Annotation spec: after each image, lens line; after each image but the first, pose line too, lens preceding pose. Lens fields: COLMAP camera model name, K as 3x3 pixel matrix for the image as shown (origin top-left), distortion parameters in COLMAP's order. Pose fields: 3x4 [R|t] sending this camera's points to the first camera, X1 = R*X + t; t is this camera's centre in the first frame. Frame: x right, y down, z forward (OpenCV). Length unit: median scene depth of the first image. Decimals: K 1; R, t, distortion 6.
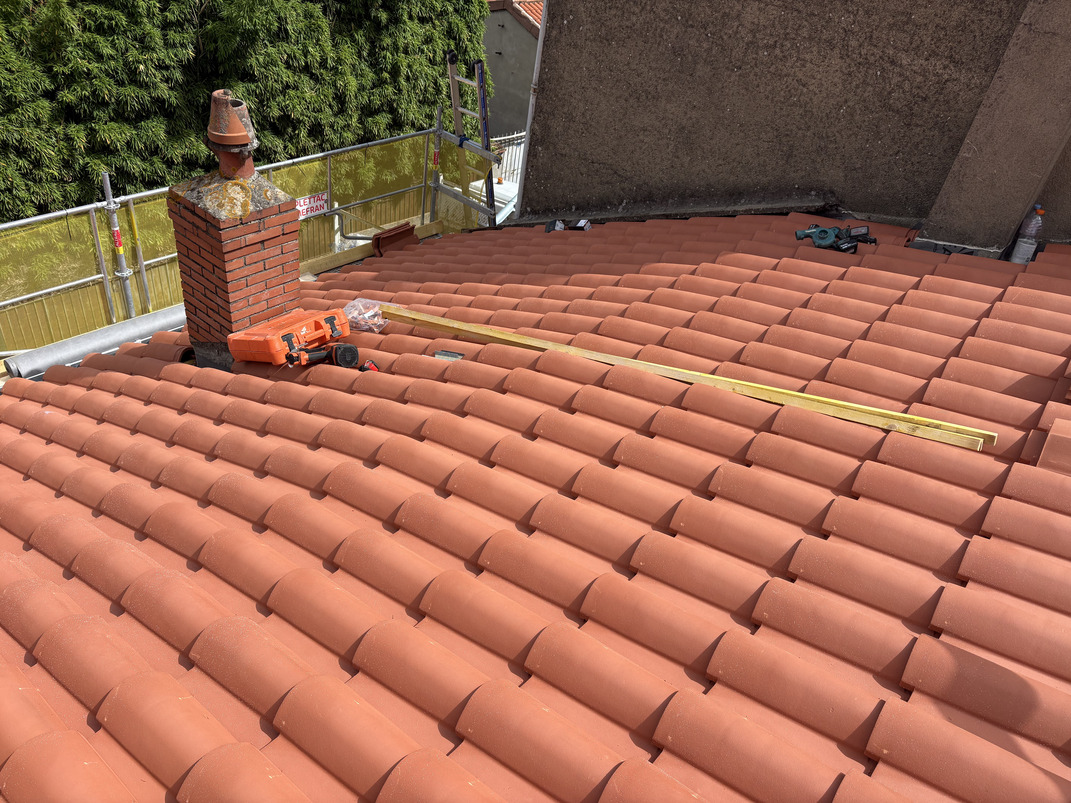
lens RADIAL K [[822.5, 0, 533.0], [0, 822.5, 401.7], [0, 0, 1]] dist [0.048634, -0.033393]
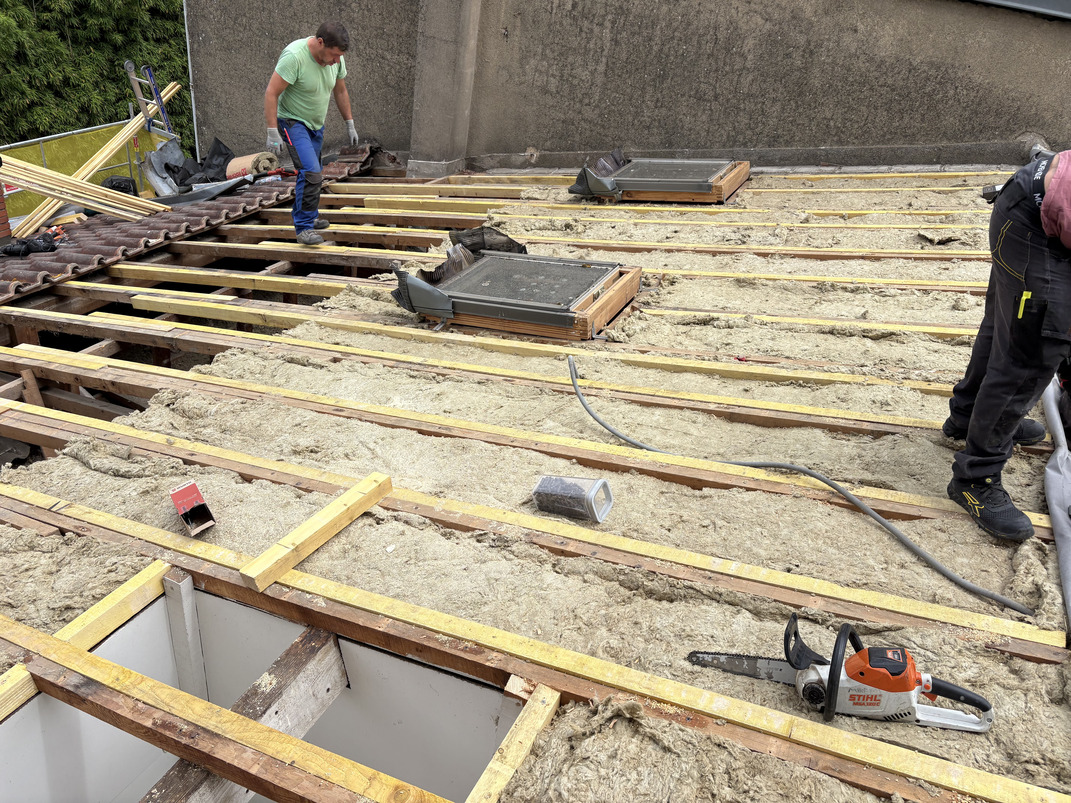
lens RADIAL K [[822.5, 0, 540.2], [0, 822.5, 406.9], [0, 0, 1]] dist [0.048634, -0.033393]
pose [[0.975848, -0.120672, 0.182095, 0.258042], [0.122200, 0.992501, 0.002849, 0.235785], [-0.181074, 0.019472, 0.983277, -0.497952]]
